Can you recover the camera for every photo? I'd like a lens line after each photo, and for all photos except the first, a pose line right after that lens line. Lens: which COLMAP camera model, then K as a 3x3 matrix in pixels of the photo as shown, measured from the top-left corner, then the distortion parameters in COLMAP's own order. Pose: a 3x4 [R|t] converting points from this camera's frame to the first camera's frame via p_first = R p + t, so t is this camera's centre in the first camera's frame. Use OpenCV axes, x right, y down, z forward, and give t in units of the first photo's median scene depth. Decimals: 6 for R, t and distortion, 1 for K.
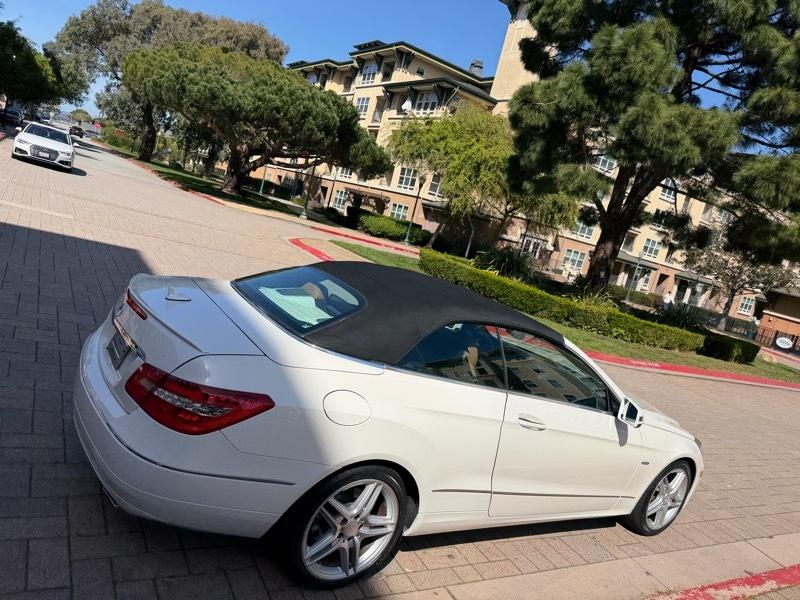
lens RADIAL K [[567.7, 0, 397.5], [0, 567.7, 300.7], [0, 0, 1]] dist [0.039762, -0.057164]
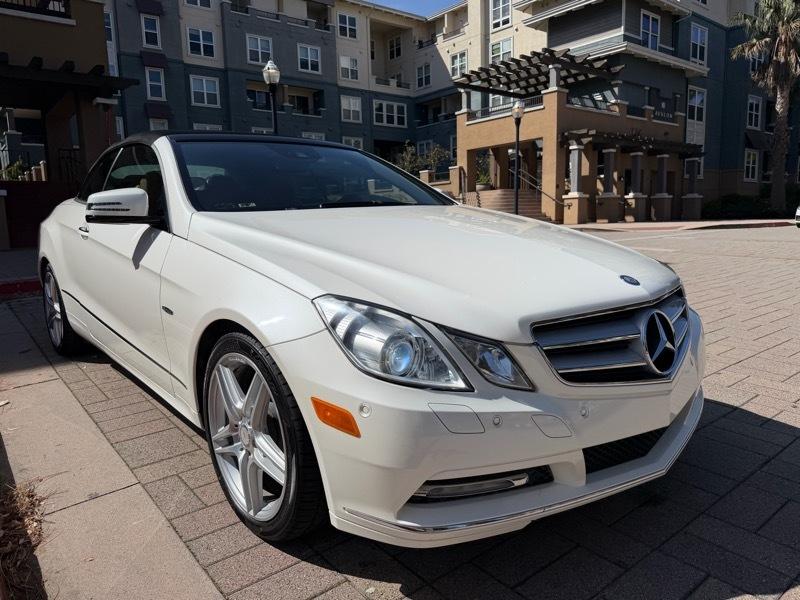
lens RADIAL K [[567.2, 0, 391.5], [0, 567.2, 305.5], [0, 0, 1]] dist [0.033660, -0.046790]
pose [[0.092916, -0.114108, -0.989114, 0.184742], [-0.098023, 0.987537, -0.123135, 0.061705], [0.990837, 0.108397, 0.080573, 0.221228]]
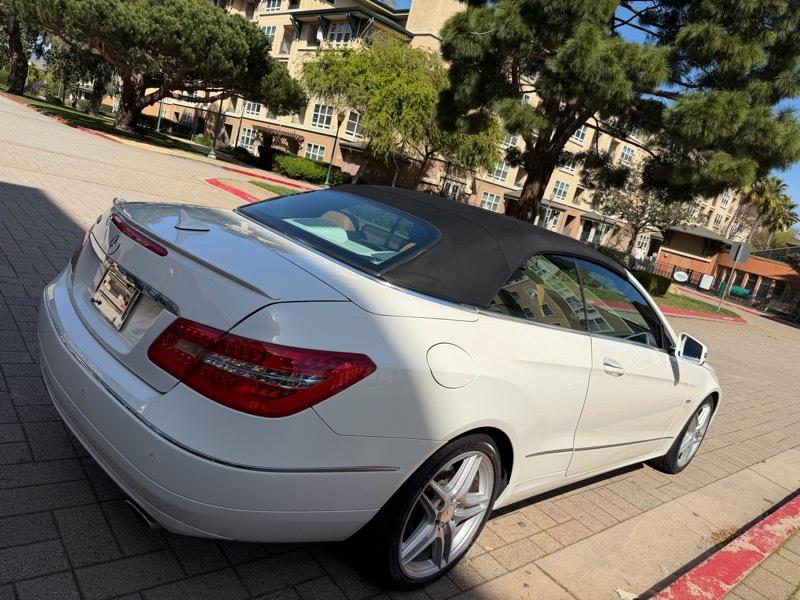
lens RADIAL K [[567.7, 0, 404.7], [0, 567.7, 301.7], [0, 0, 1]] dist [0.039762, -0.057164]
pose [[0.985355, -0.041001, 0.165512, -0.033090], [0.024854, 0.994829, 0.098479, 0.003276], [-0.168694, -0.092923, 0.981279, 0.032653]]
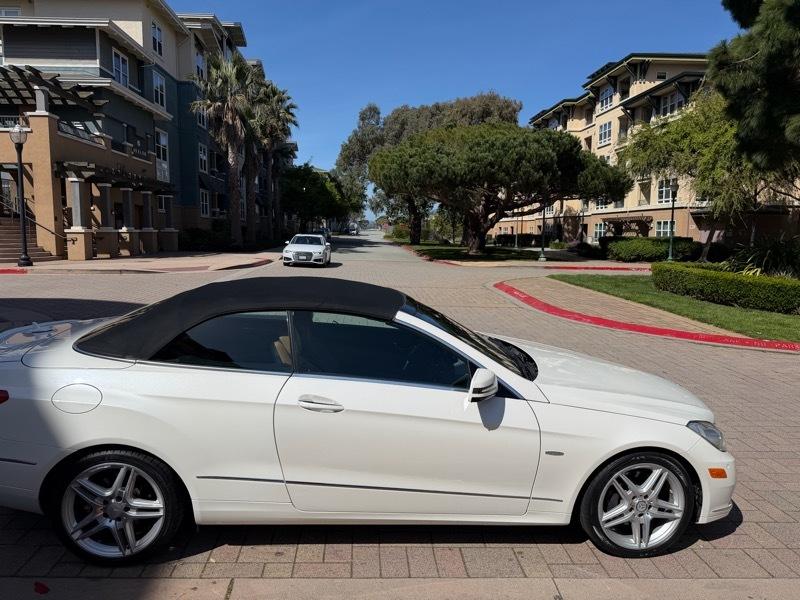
lens RADIAL K [[567.7, 0, 396.4], [0, 567.7, 300.9], [0, 0, 1]] dist [0.039762, -0.057164]
pose [[0.849915, -0.190365, -0.491331, 0.127877], [0.141530, 0.980667, -0.135136, 0.029304], [0.507557, 0.045317, 0.860426, 0.039255]]
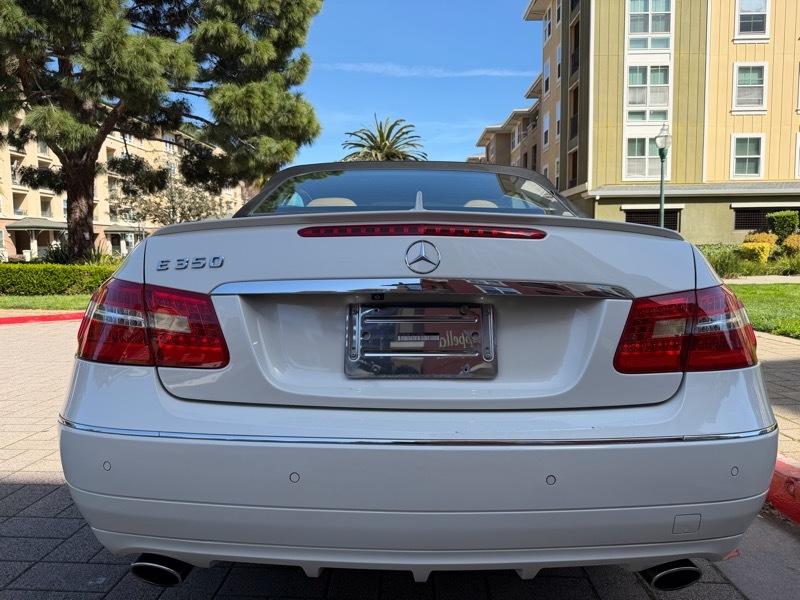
lens RADIAL K [[567.2, 0, 398.5], [0, 567.2, 294.6], [0, 0, 1]] dist [0.033660, -0.046790]
pose [[0.530929, -0.322453, 0.783670, -0.109369], [0.273035, 0.940552, 0.202026, -0.006438], [-0.802226, 0.106708, 0.587407, 0.100714]]
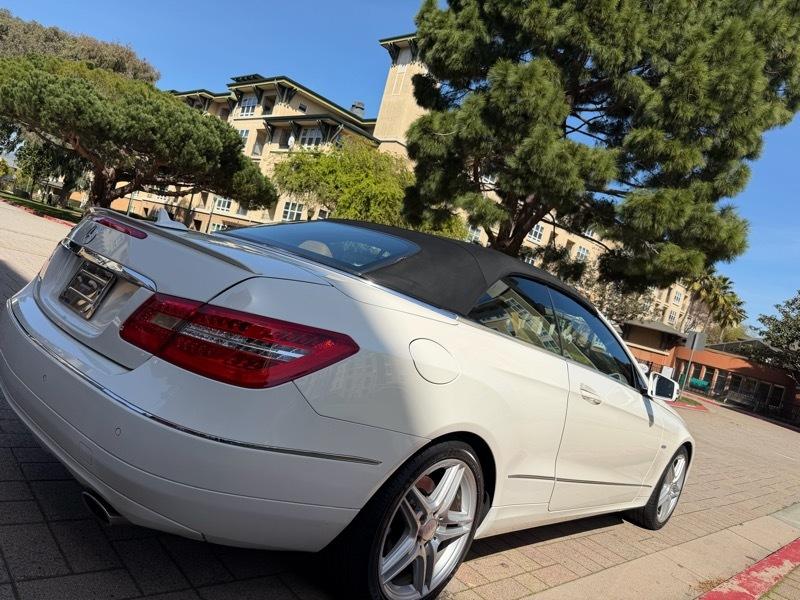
lens RADIAL K [[567.7, 0, 405.2], [0, 567.7, 307.7], [0, 0, 1]] dist [0.039762, -0.057164]
pose [[0.973281, -0.008987, 0.229441, -0.035855], [0.023166, 0.997979, -0.059178, 0.019579], [-0.228446, 0.062912, 0.971522, 0.033575]]
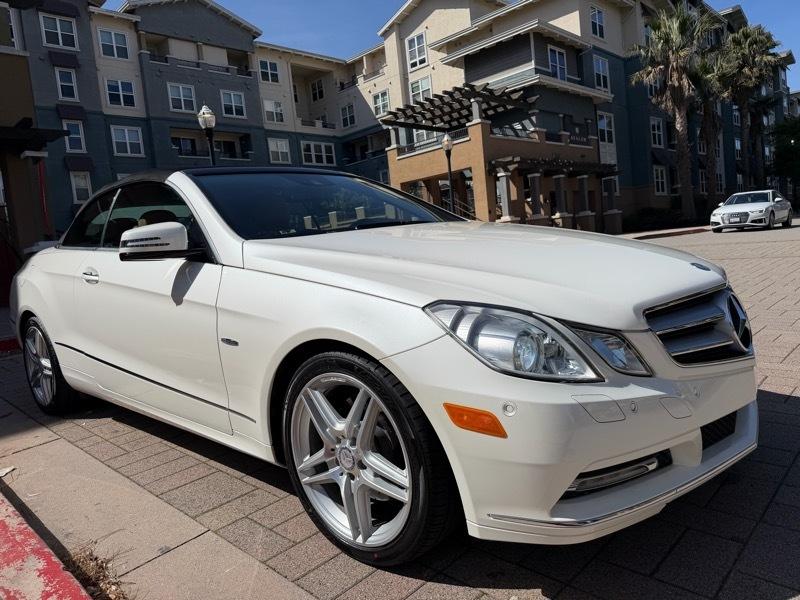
lens RADIAL K [[567.2, 0, 392.8], [0, 567.2, 299.4], [0, 0, 1]] dist [0.033660, -0.046790]
pose [[0.189160, -0.196687, -0.962046, 0.181054], [0.009341, 0.980050, -0.198531, 0.066311], [0.981902, 0.028568, 0.187224, 0.199341]]
